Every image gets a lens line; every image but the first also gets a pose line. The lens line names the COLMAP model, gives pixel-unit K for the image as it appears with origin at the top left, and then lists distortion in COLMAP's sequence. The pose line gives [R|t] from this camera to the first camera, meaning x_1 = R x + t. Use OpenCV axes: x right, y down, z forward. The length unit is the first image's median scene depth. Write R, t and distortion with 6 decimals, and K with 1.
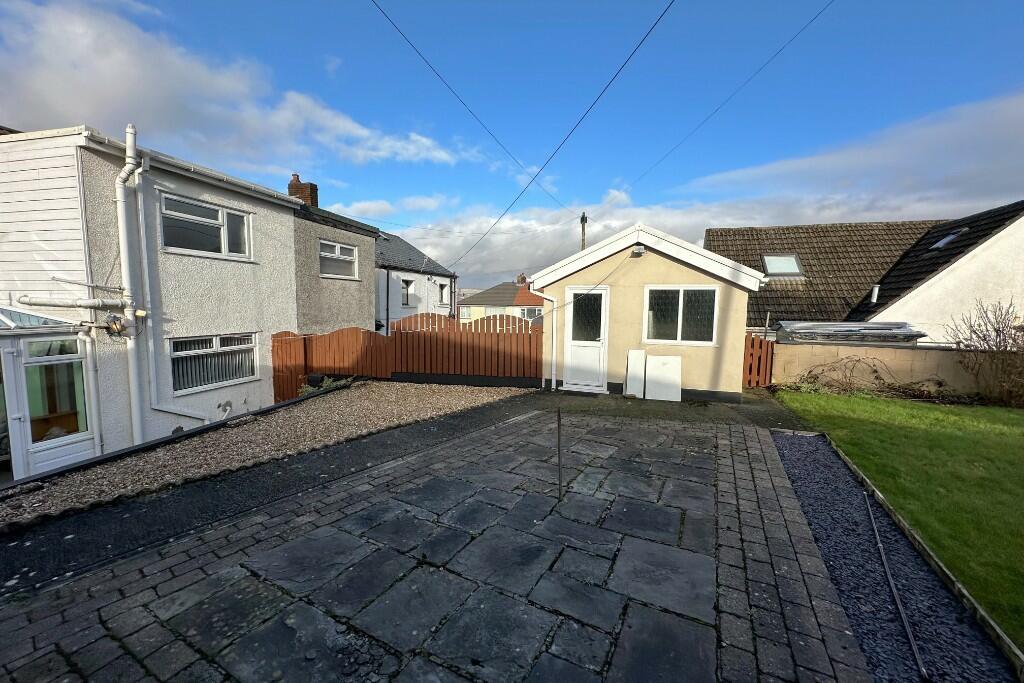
lens RADIAL K [[408.3, 0, 512.0], [0, 408.3, 341.5], [0, 0, 1]] dist [0.001597, 0.000024]
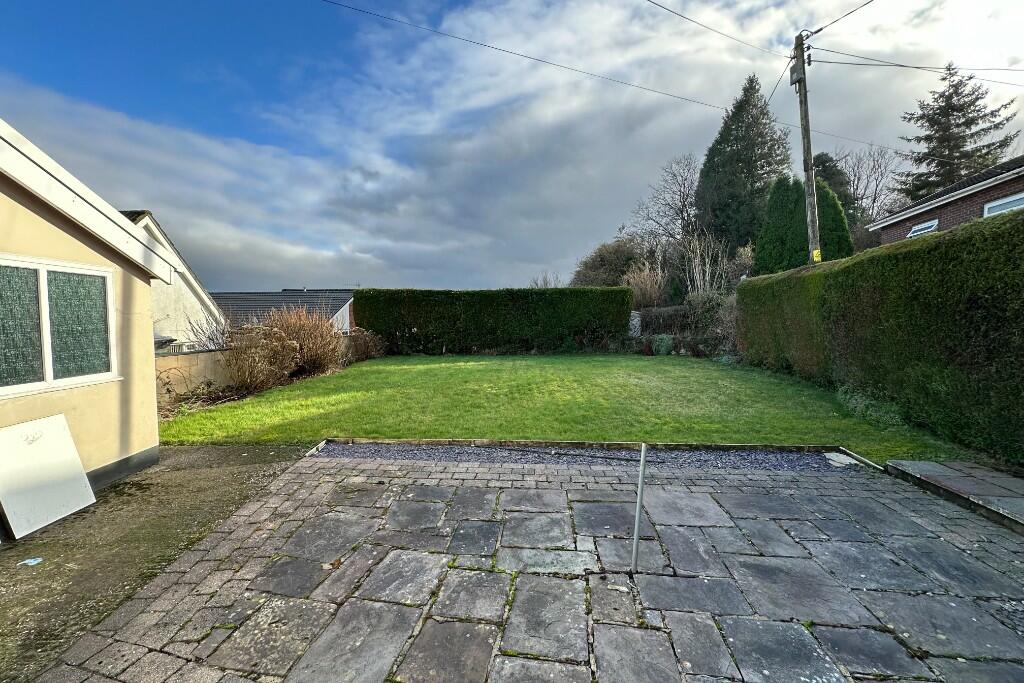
lens RADIAL K [[408.3, 0, 512.0], [0, 408.3, 341.5], [0, 0, 1]] dist [0.001597, 0.000024]
pose [[-0.392923, -0.063246, 0.917394, -0.252111], [0.078431, 0.991692, 0.101960, -0.061862], [-0.916221, 0.112014, -0.384698, 0.832316]]
